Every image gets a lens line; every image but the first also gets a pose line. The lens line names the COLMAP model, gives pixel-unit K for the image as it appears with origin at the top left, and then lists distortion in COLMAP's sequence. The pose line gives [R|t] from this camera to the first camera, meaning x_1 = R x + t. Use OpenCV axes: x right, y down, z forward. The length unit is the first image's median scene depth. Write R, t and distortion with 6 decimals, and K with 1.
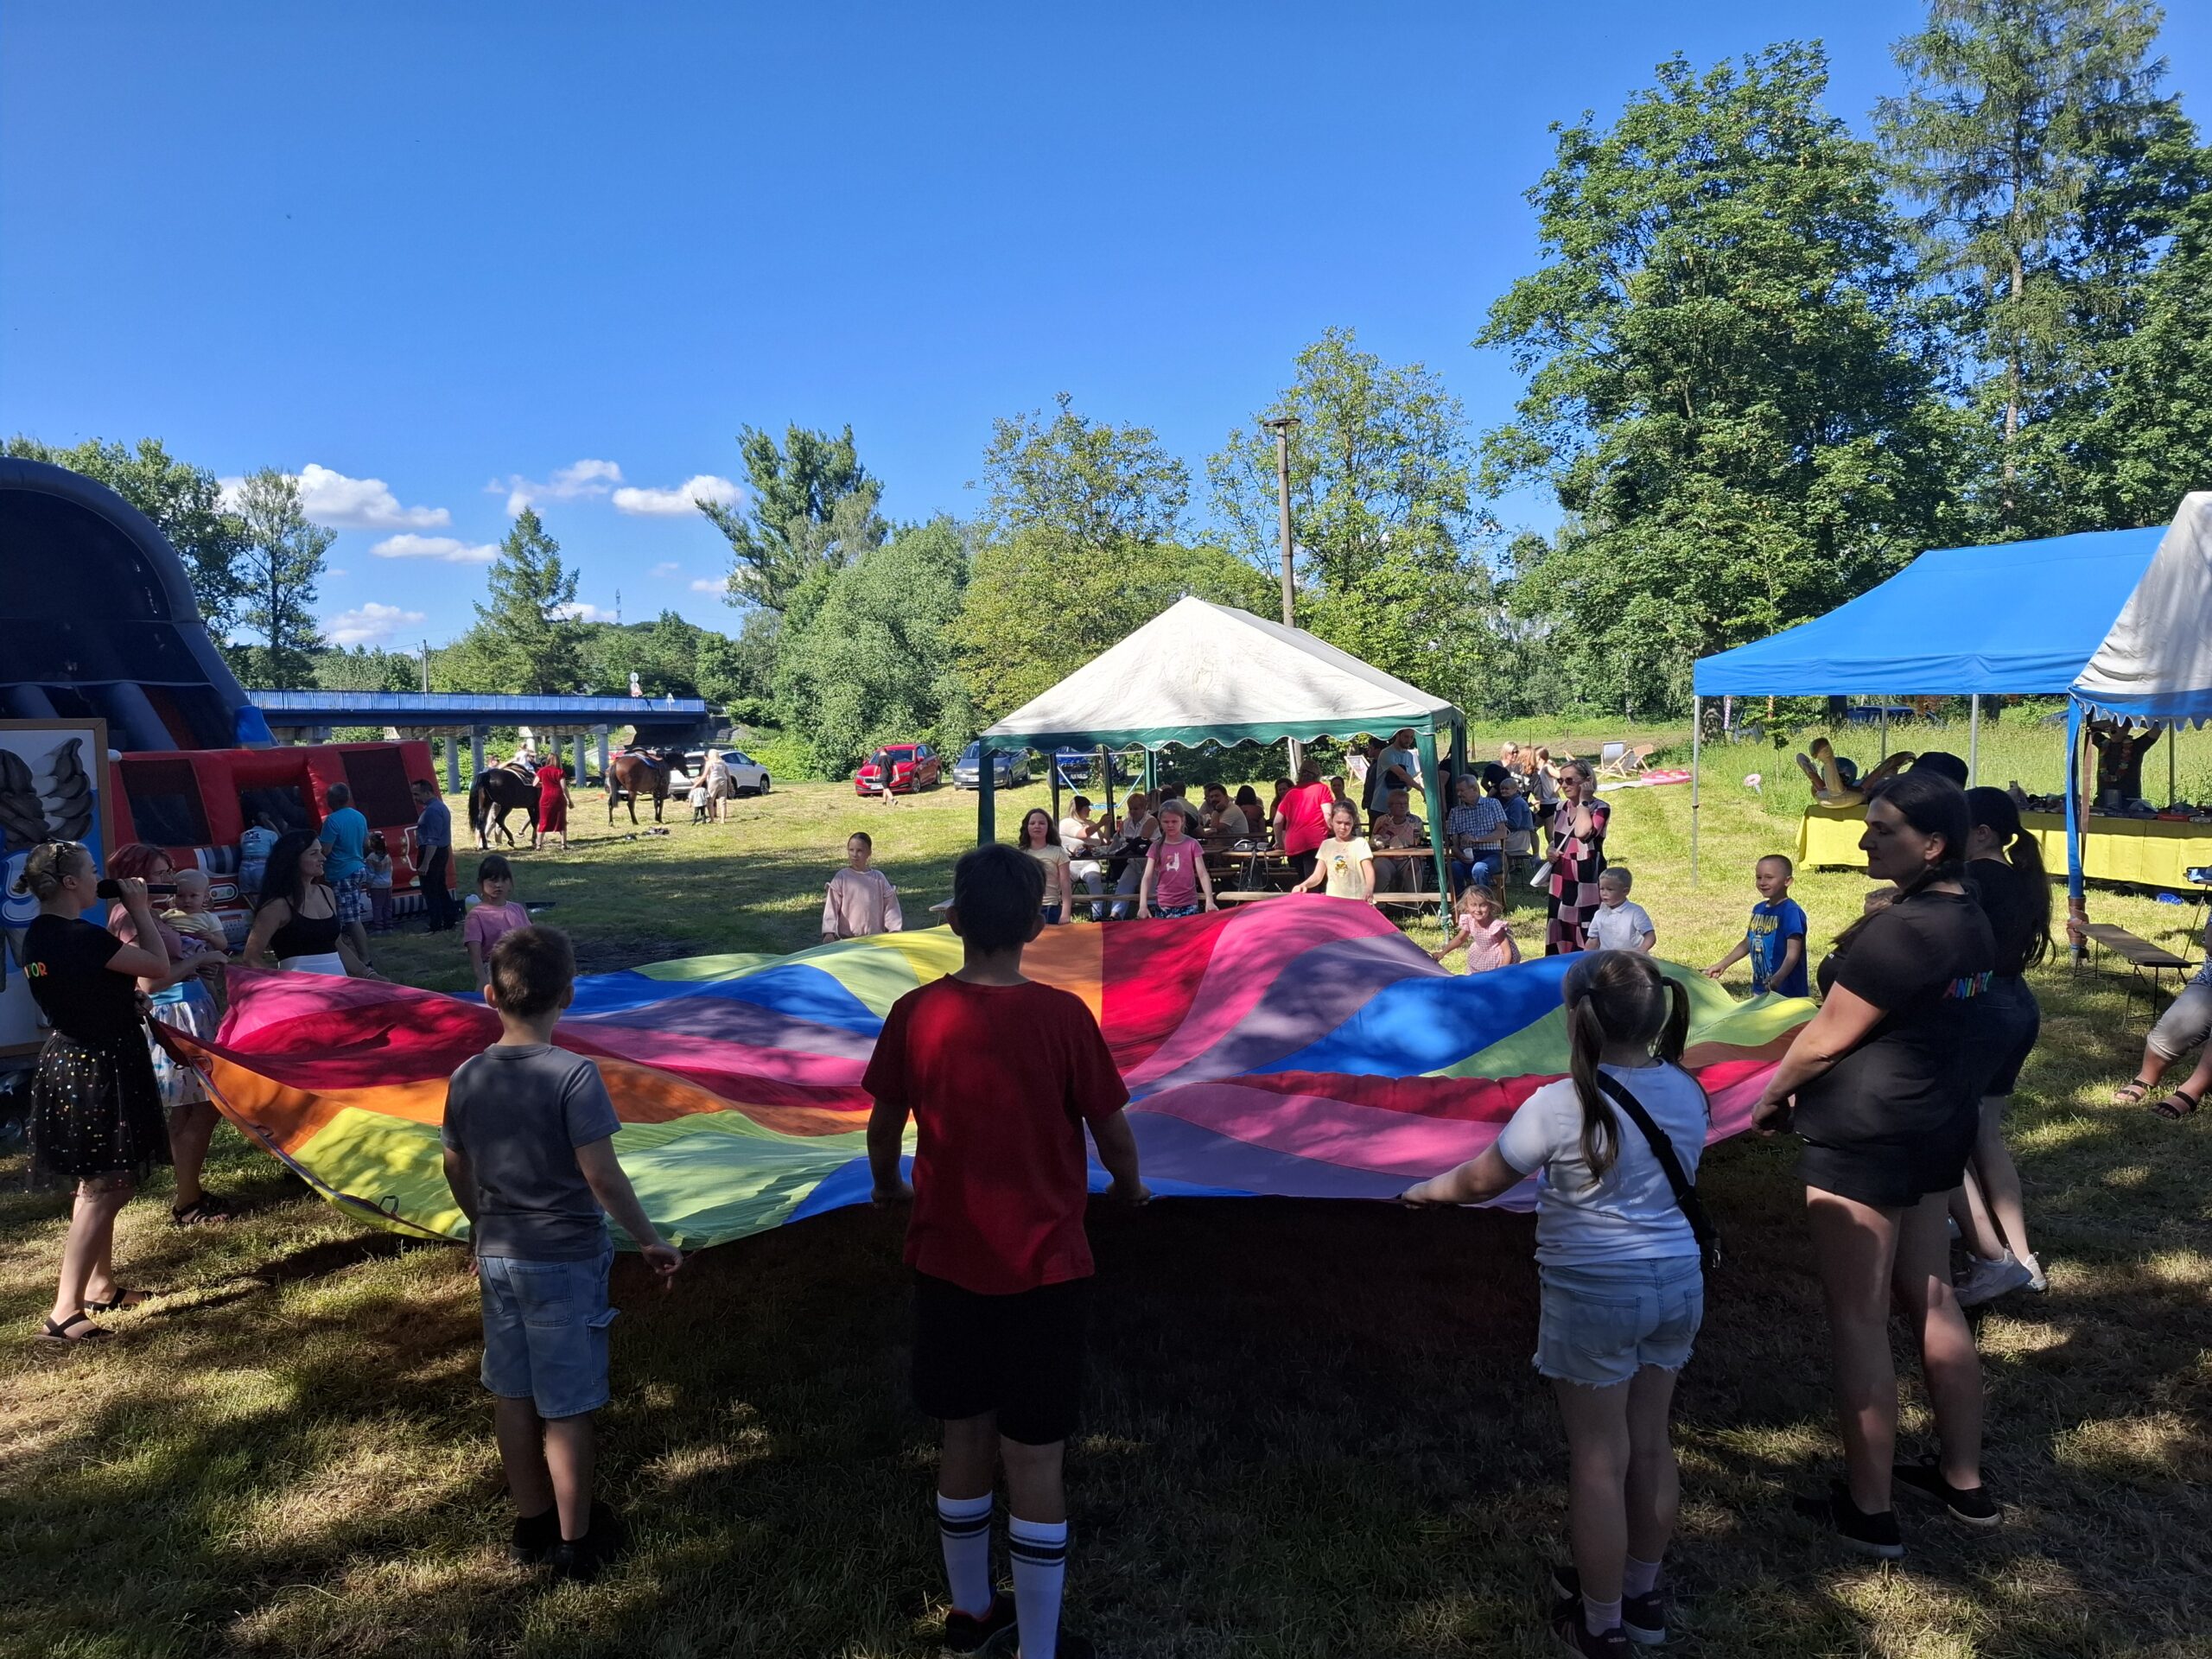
lens RADIAL K [[1520.9, 0, 1106.0], [0, 1520.9, 829.5], [0, 0, 1]] dist [0.089528, -0.152604]
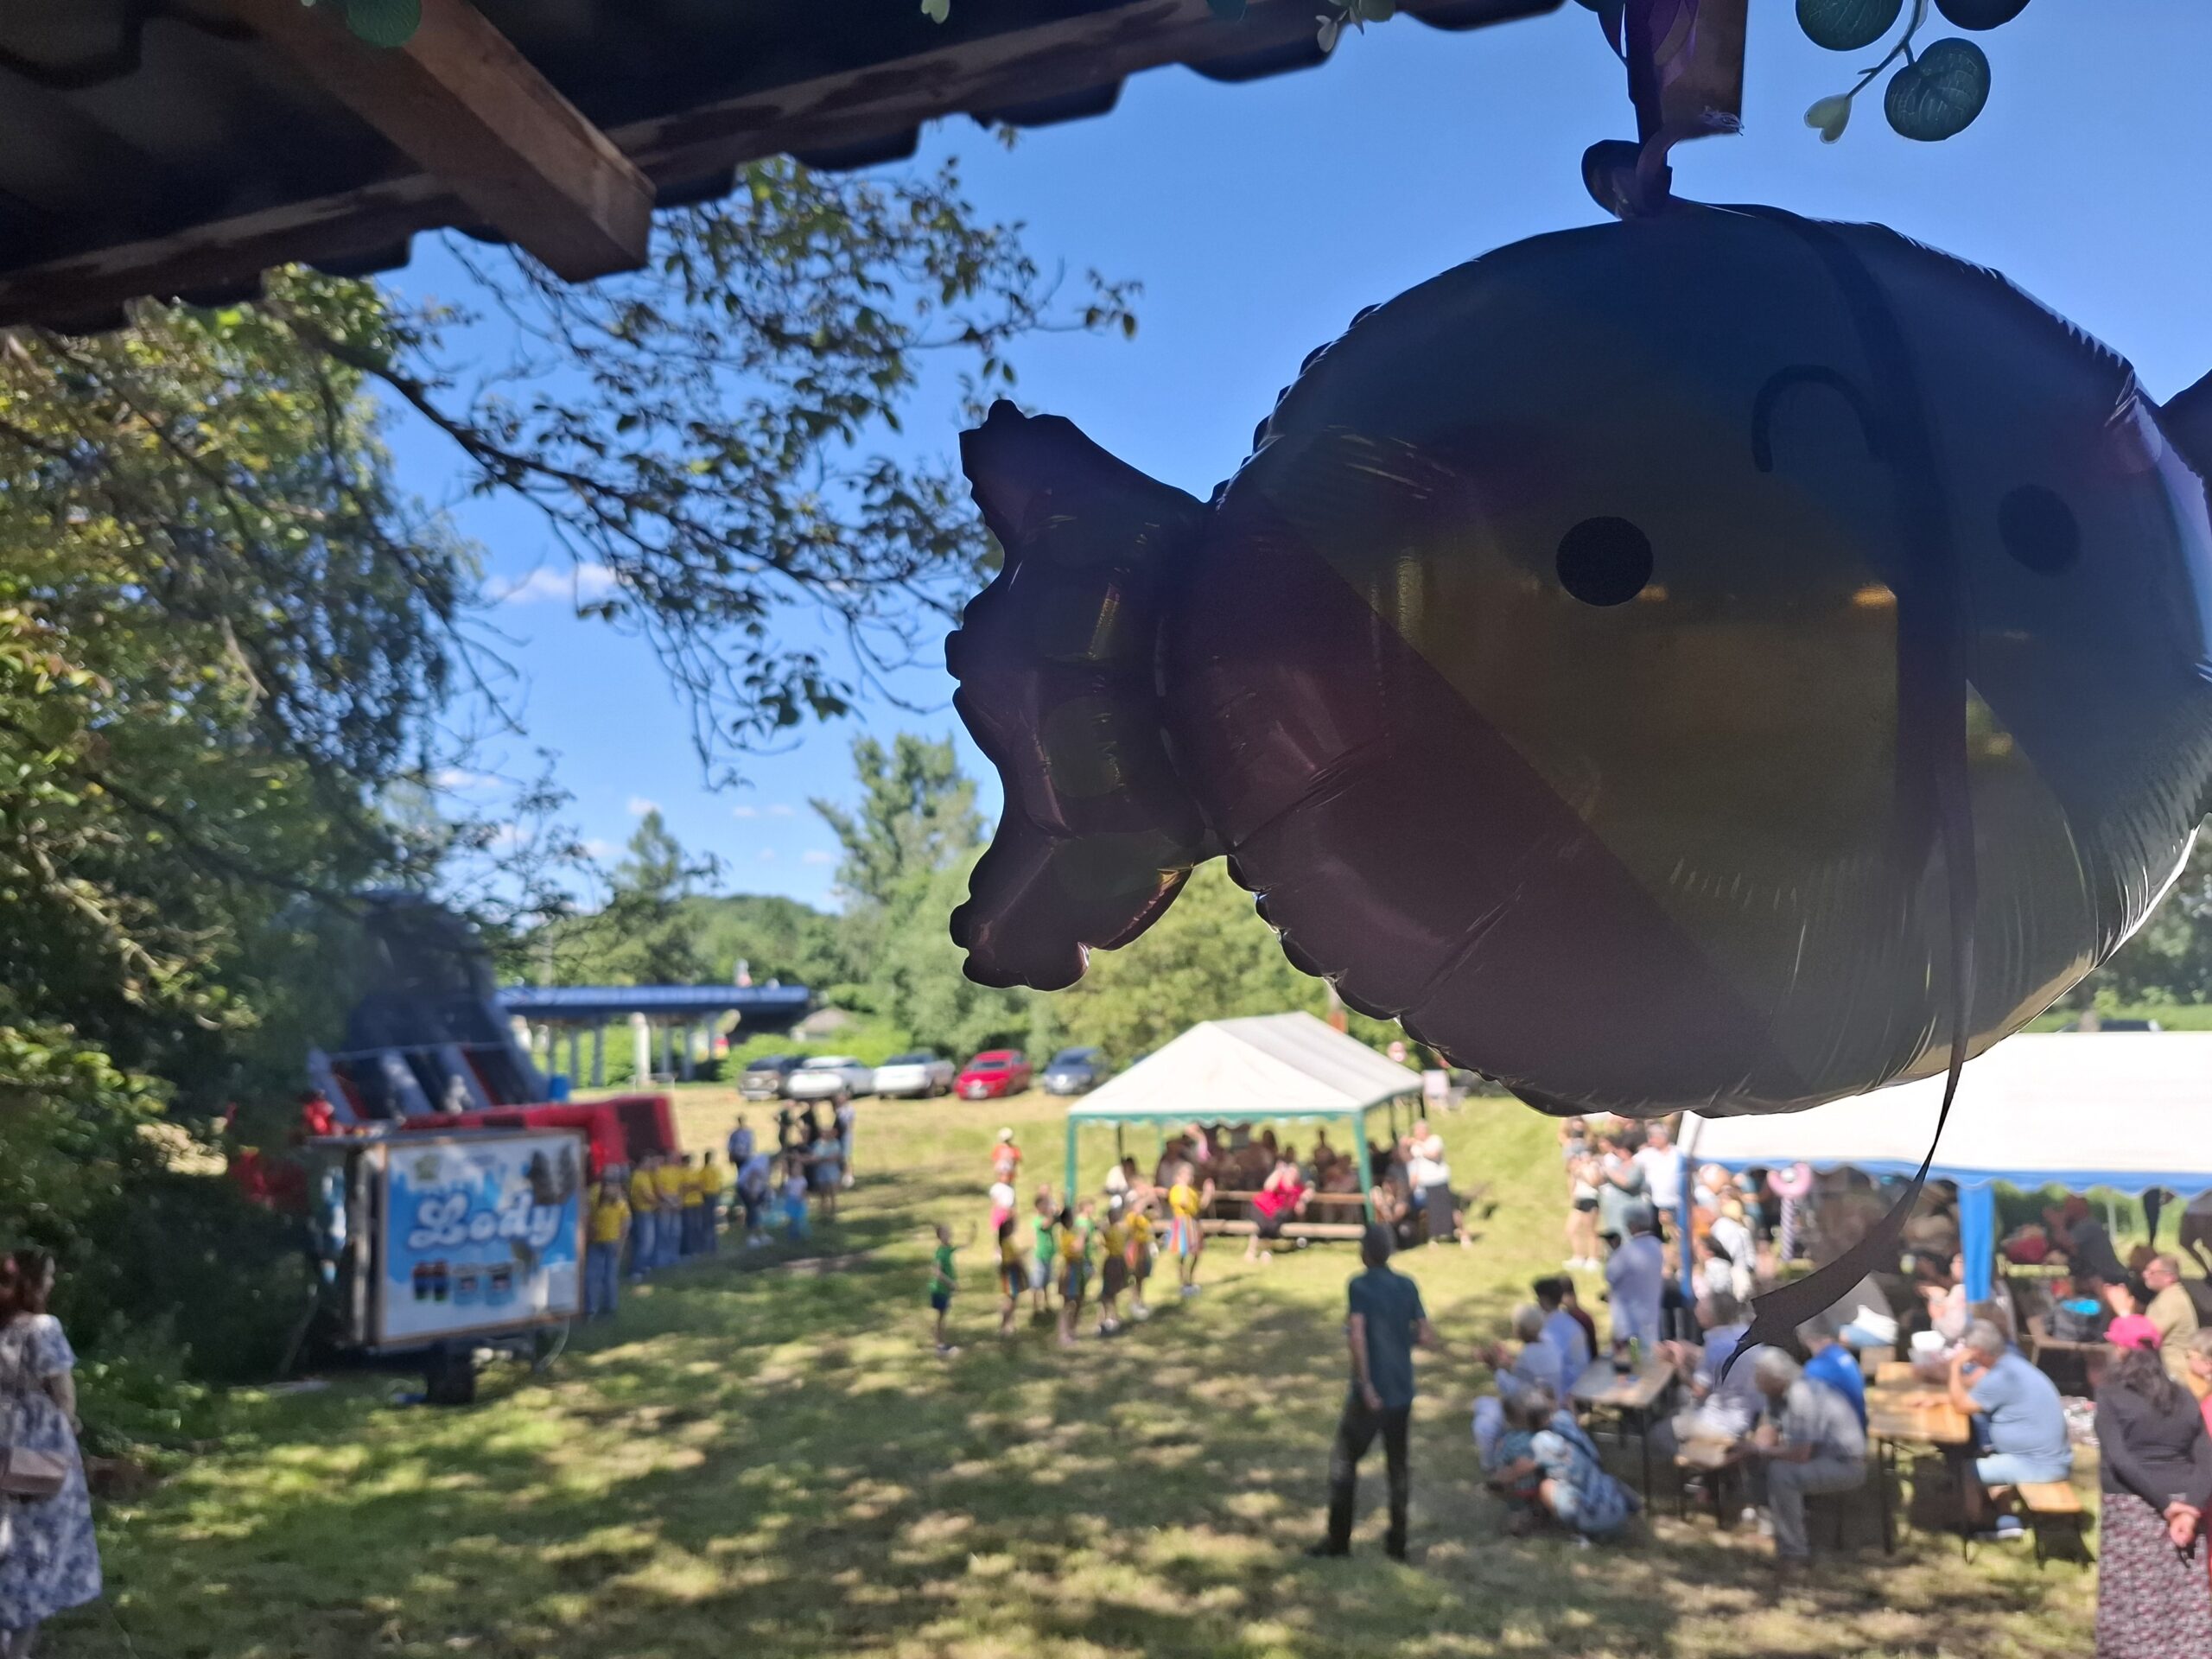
lens RADIAL K [[1519.6, 0, 1150.1], [0, 1519.6, 845.4], [0, 0, 1]] dist [0.025232, -0.047708]
pose [[0.999556, 0.002959, -0.029657, 0.014583], [-0.007990, 0.985244, -0.170969, -0.018802], [0.028714, 0.171130, 0.984830, -0.153575]]
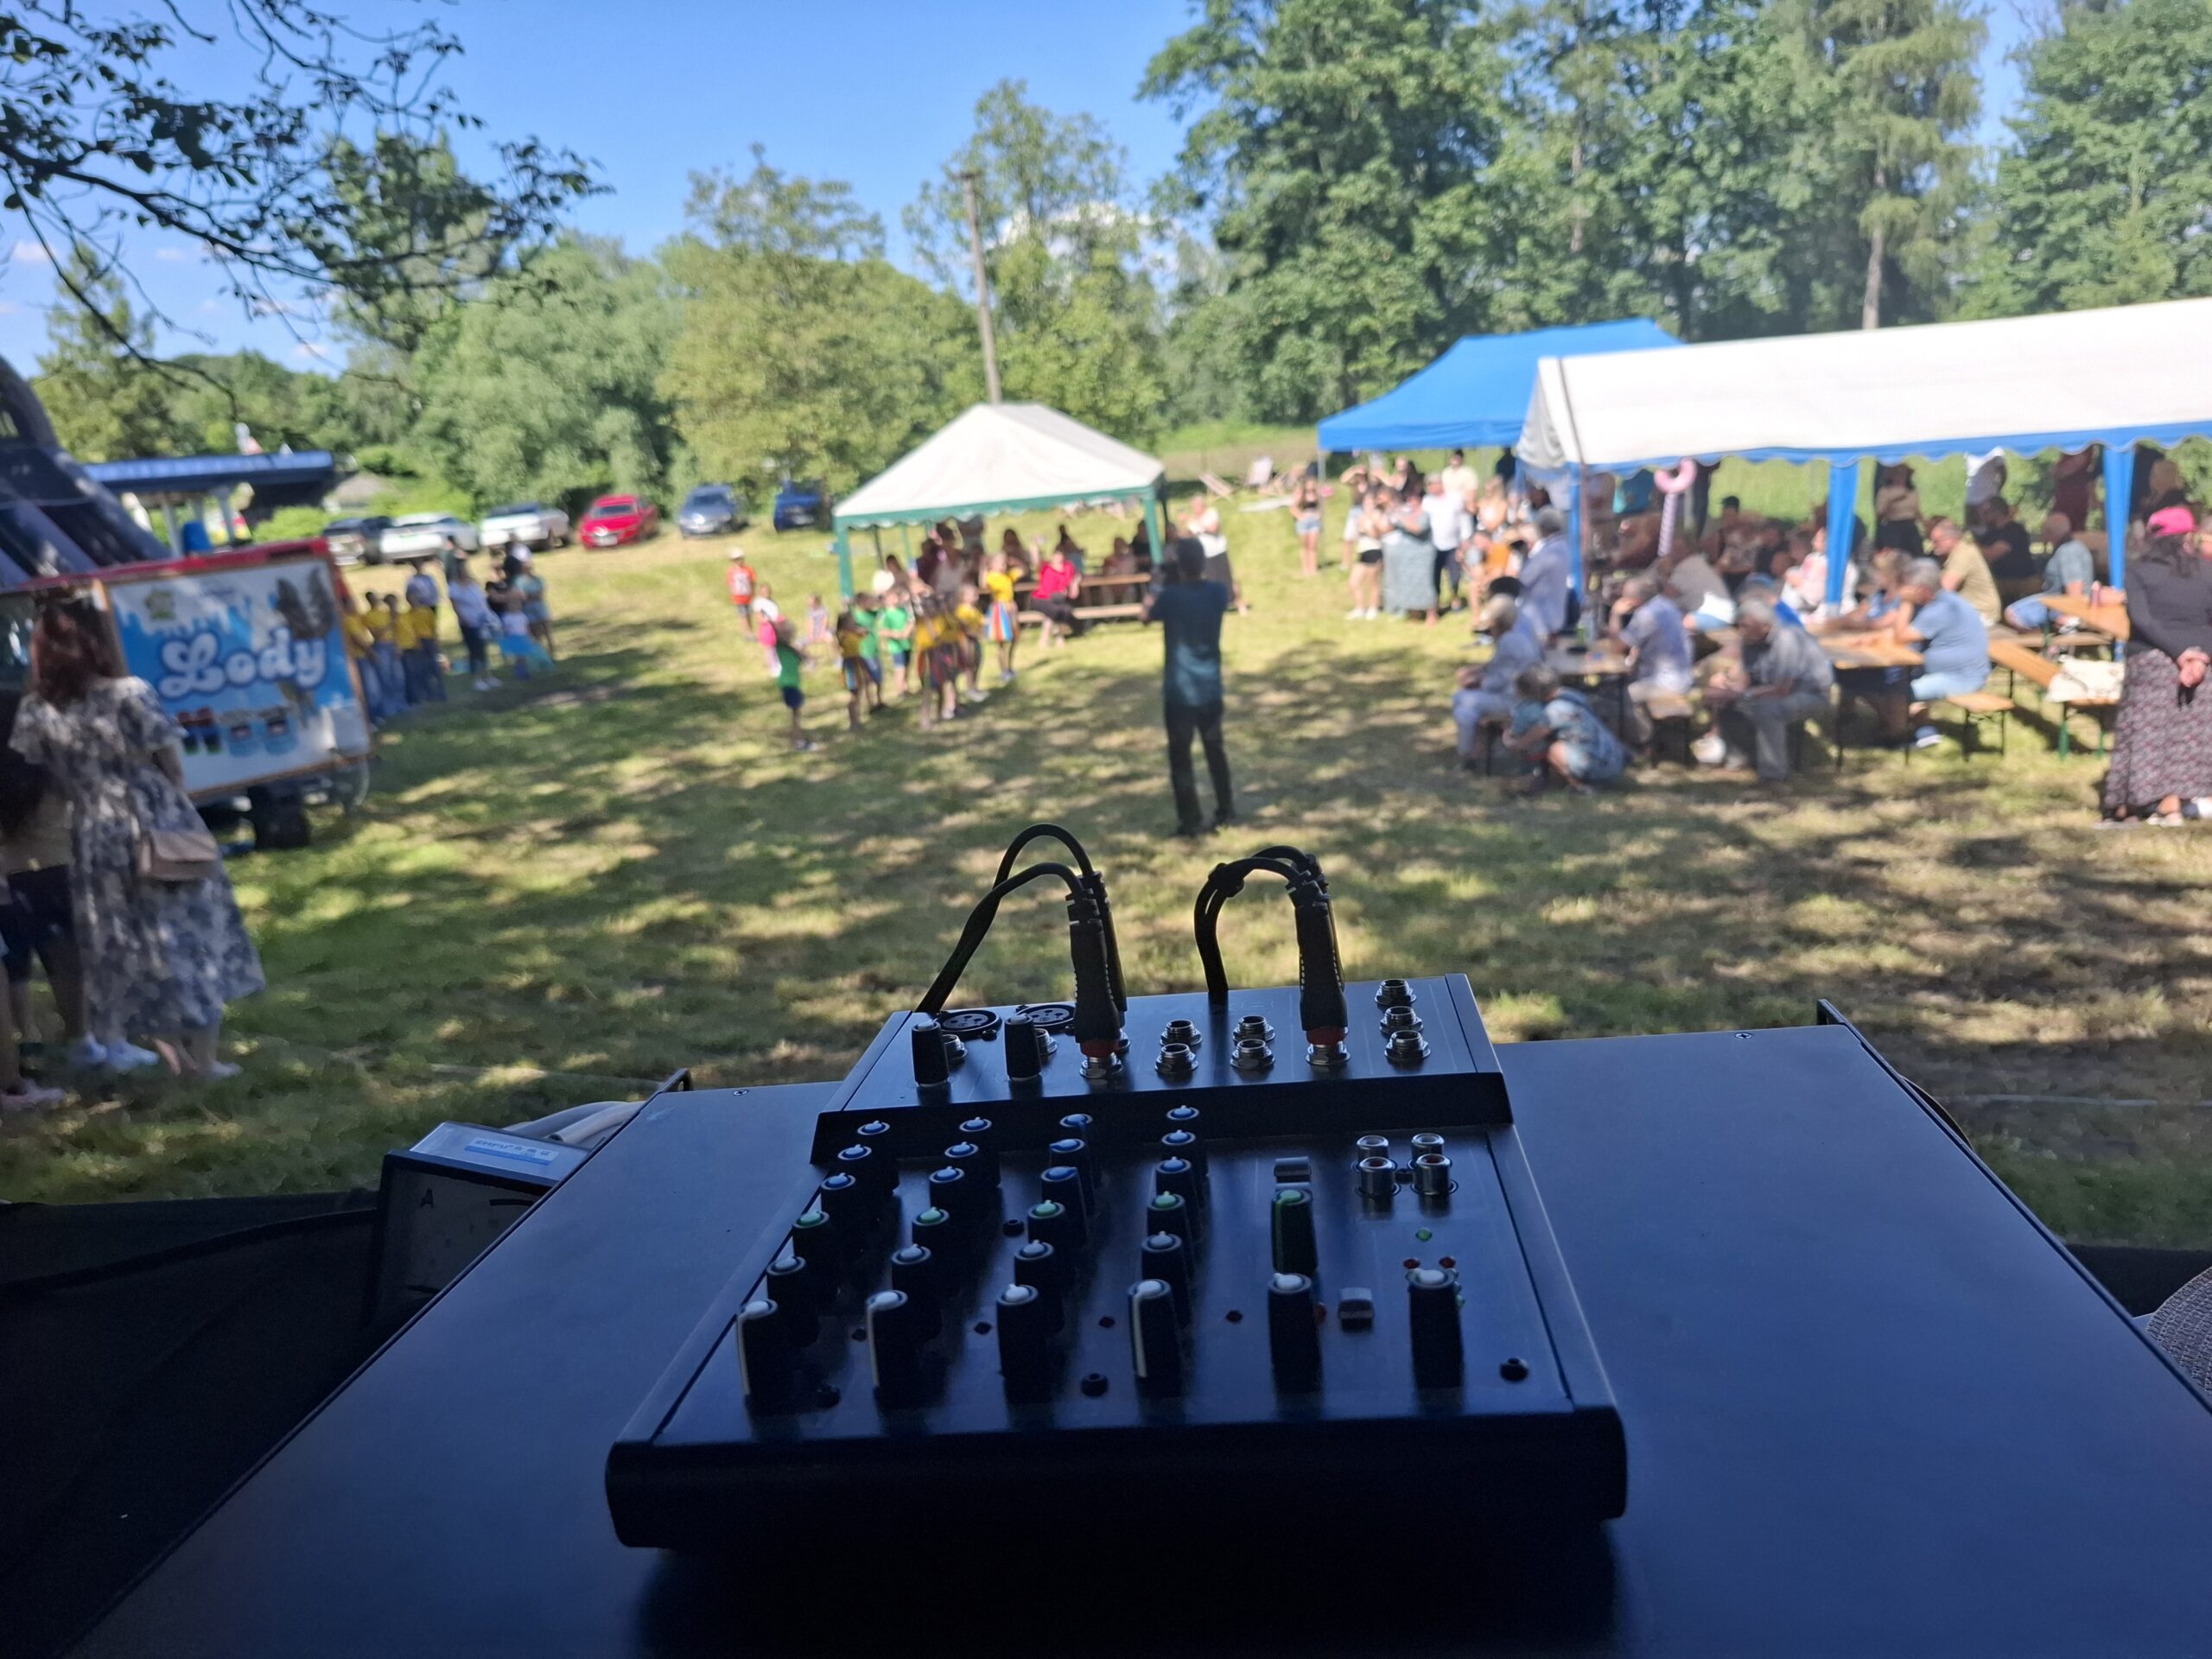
lens RADIAL K [[1519.6, 0, 1150.1], [0, 1519.6, 845.4], [0, 0, 1]] dist [0.025232, -0.047708]
pose [[0.969522, -0.107803, 0.220013, -0.046598], [0.064332, 0.978499, 0.195961, -0.003629], [-0.236408, -0.175834, 0.955612, -0.138963]]
